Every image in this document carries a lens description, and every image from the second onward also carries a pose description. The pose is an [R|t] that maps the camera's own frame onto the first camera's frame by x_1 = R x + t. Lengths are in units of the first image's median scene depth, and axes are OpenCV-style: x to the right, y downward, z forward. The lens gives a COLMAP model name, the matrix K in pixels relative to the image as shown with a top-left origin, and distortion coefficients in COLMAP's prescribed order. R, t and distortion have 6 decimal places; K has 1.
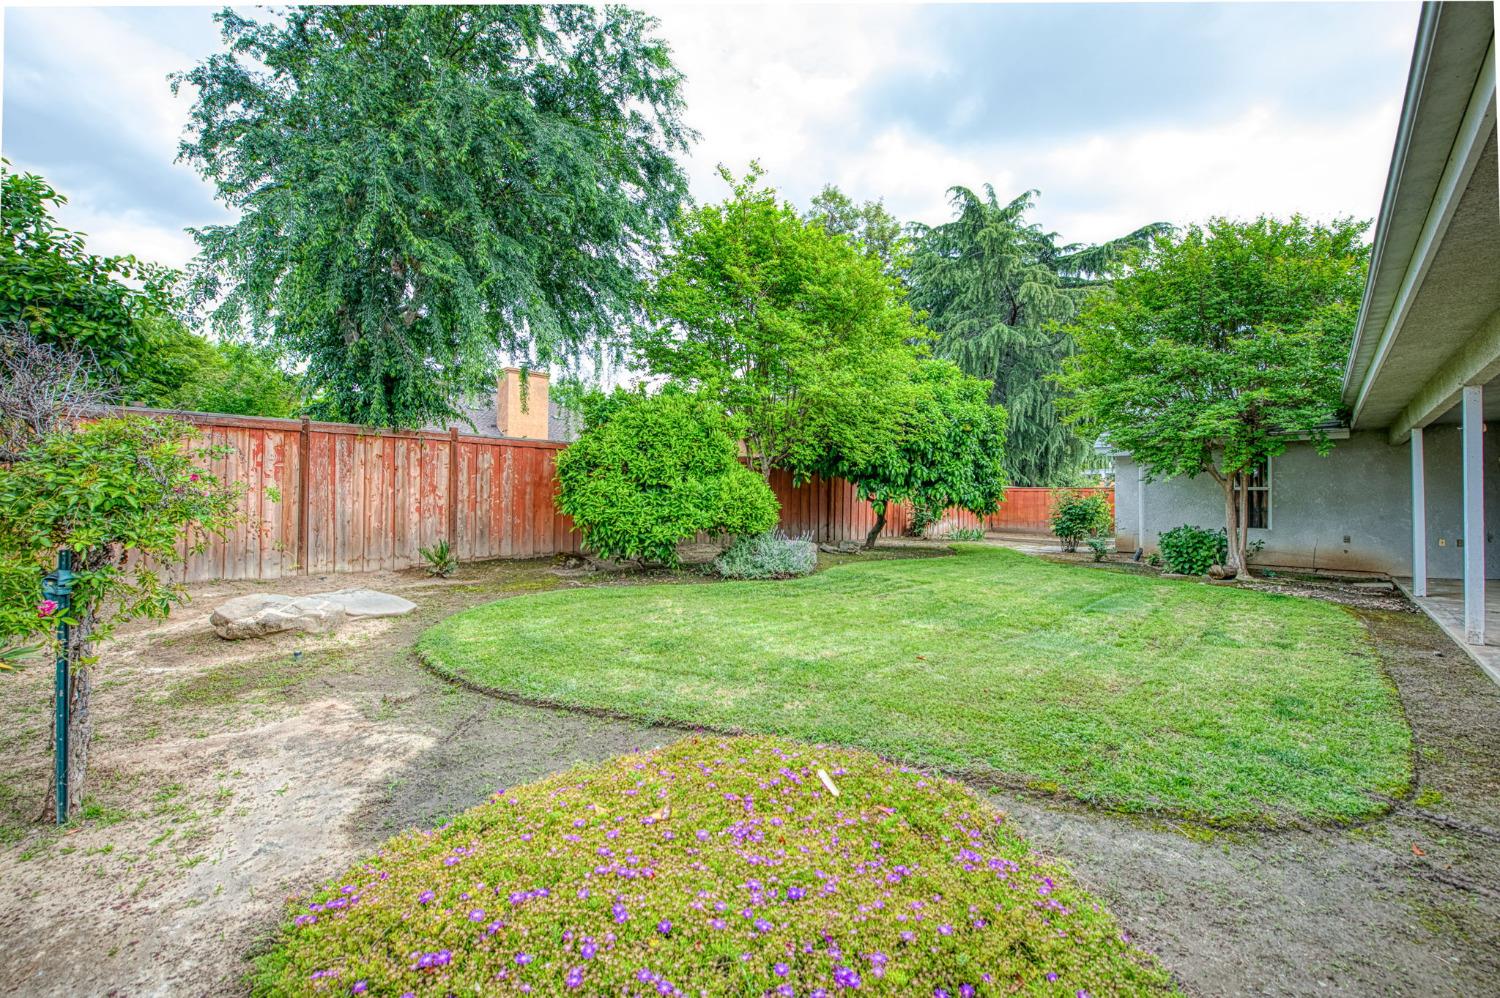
lens RADIAL K [[603.9, 0, 754.1], [0, 603.9, 496.2], [0, 0, 1]] dist [-0.004720, -0.001292]
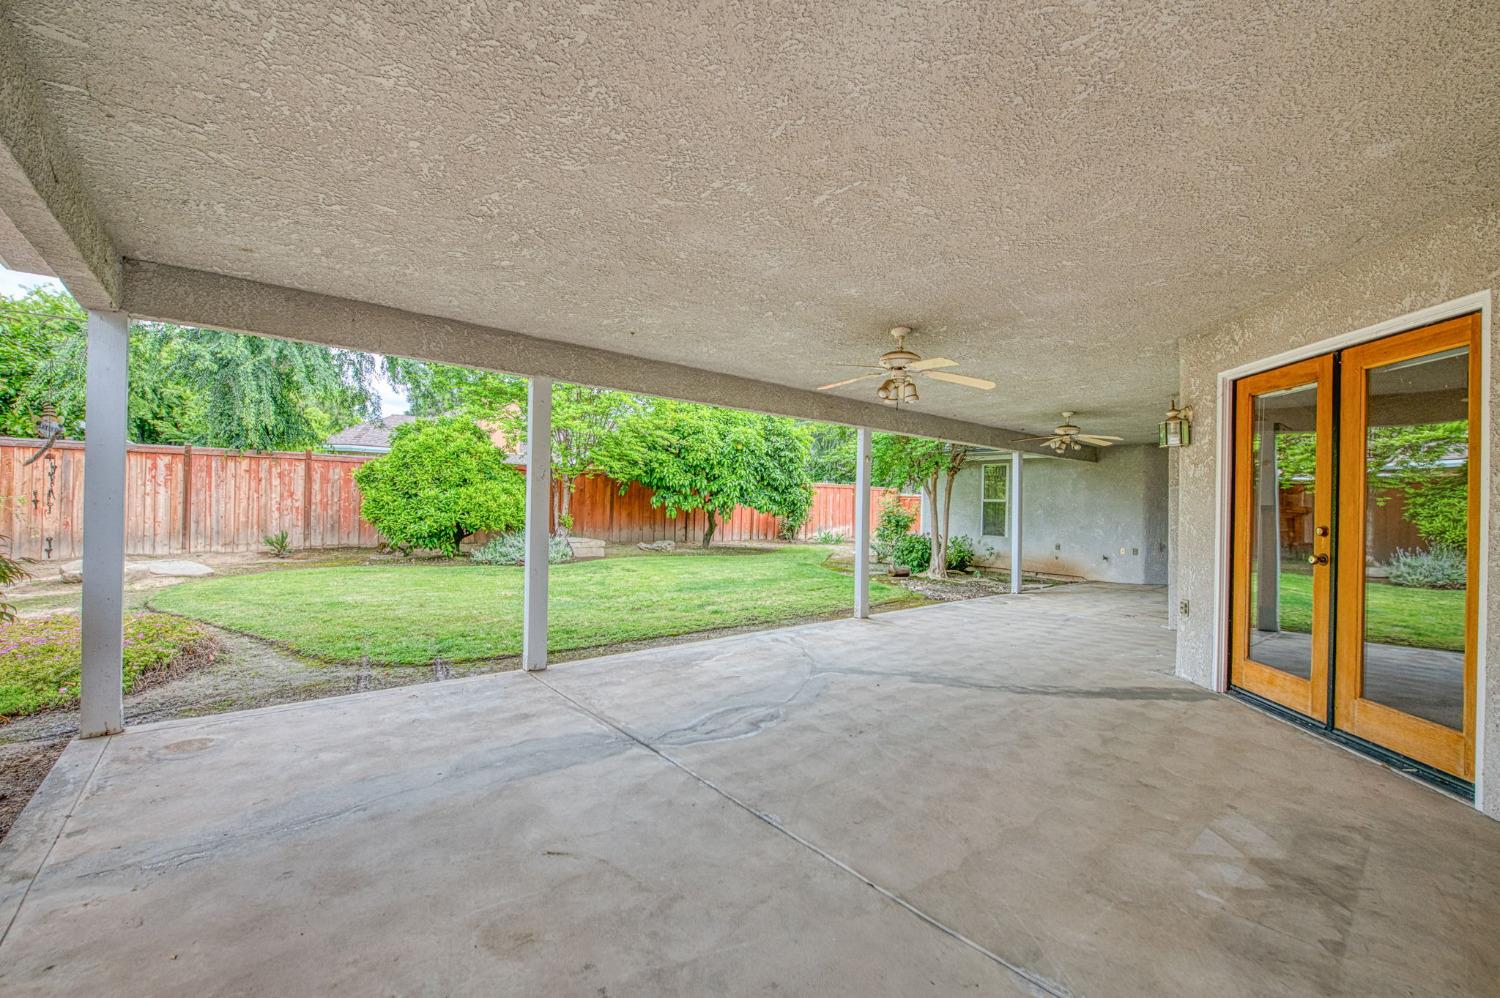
lens RADIAL K [[603.9, 0, 746.3], [0, 603.9, 503.6], [0, 0, 1]] dist [-0.004720, -0.001292]
pose [[0.993663, 0.013081, -0.111635, 0.719103], [-0.012524, 0.999905, 0.005689, -0.012948], [0.111699, -0.004255, 0.993733, -0.274955]]
